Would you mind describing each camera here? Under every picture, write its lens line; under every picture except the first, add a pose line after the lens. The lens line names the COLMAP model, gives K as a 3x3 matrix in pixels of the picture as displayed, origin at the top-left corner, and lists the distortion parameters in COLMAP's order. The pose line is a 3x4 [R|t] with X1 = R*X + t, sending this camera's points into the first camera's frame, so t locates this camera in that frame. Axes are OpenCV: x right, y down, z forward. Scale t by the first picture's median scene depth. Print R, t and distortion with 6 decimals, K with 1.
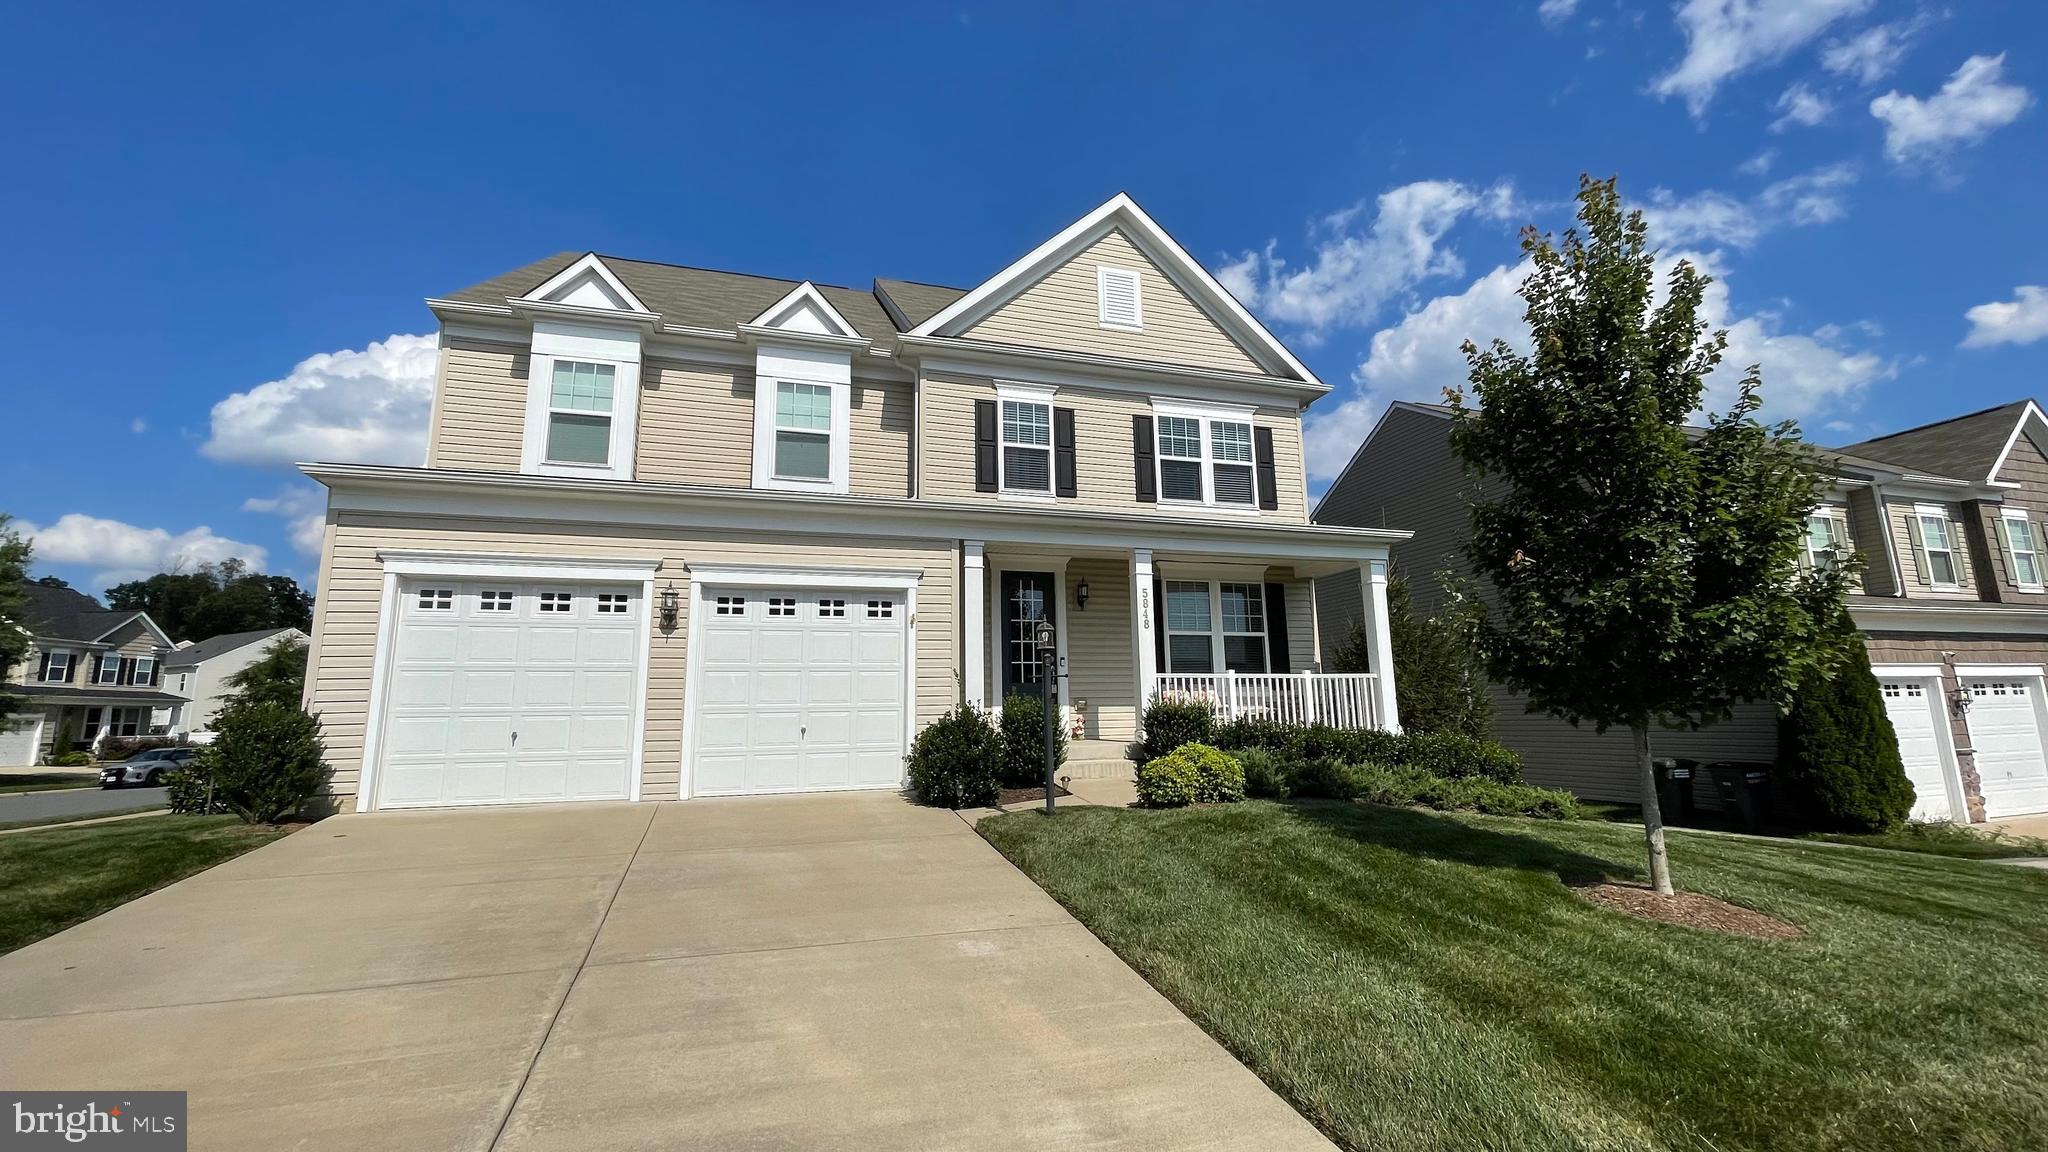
lens RADIAL K [[830.3, 0, 1024.1], [0, 830.3, 572.3], [0, 0, 1]] dist [0.011374, 0.000197]
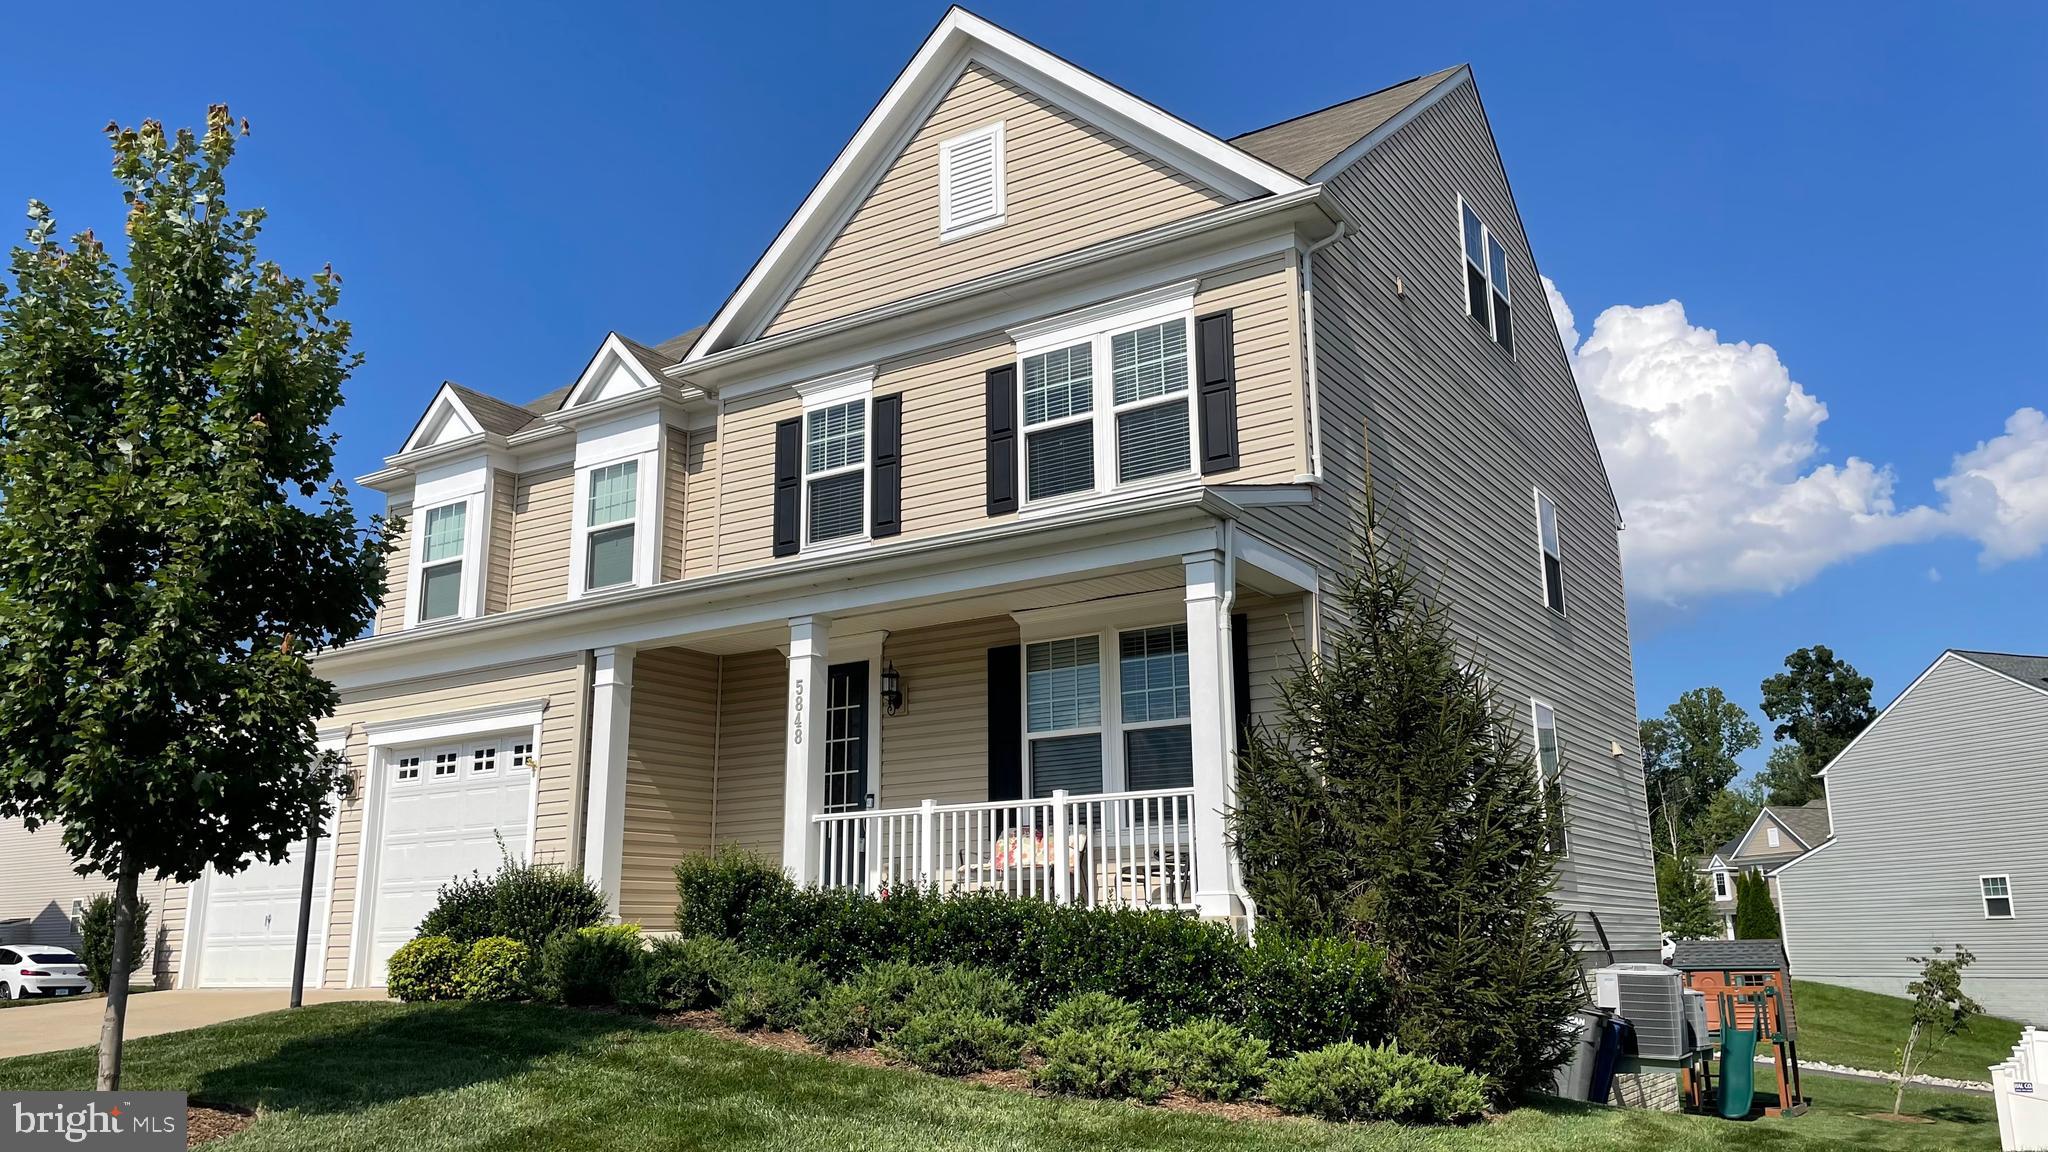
lens RADIAL K [[1564.2, 0, 1024.0], [0, 1564.2, 571.3], [0, 0, 1]] dist [0.058307, -0.024229]
pose [[0.637151, -0.153923, -0.755213, 1.019029], [0.153968, 0.985524, -0.070965, 0.039581], [0.755204, -0.071063, 0.651626, 0.281342]]
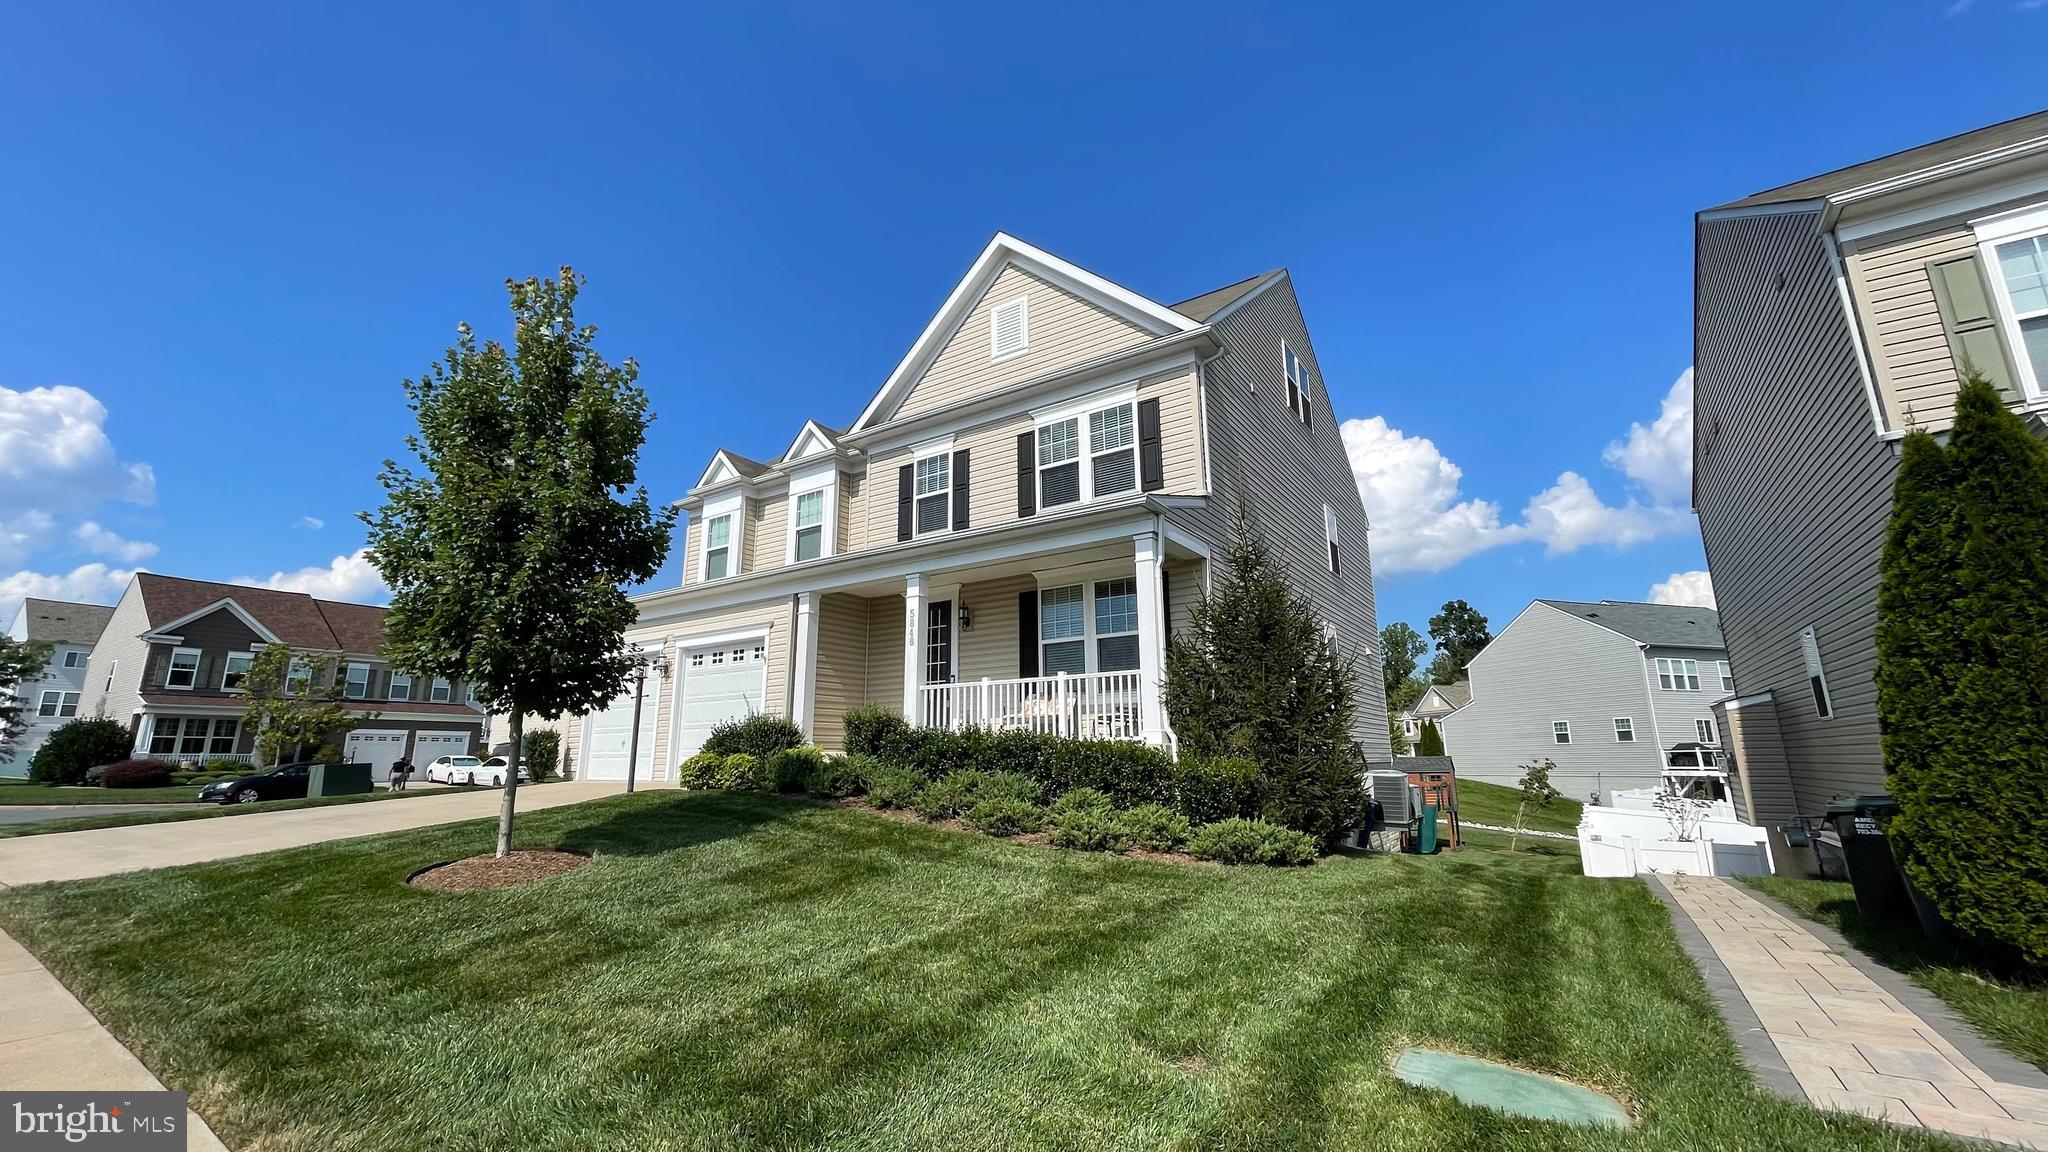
lens RADIAL K [[830.3, 0, 1014.0], [0, 830.3, 570.6], [0, 0, 1]] dist [0.011374, 0.000197]
pose [[0.618183, -0.147863, -0.772001, 0.954934], [0.155198, 0.985773, -0.064532, 0.050138], [0.770560, -0.079921, 0.632337, 0.324030]]
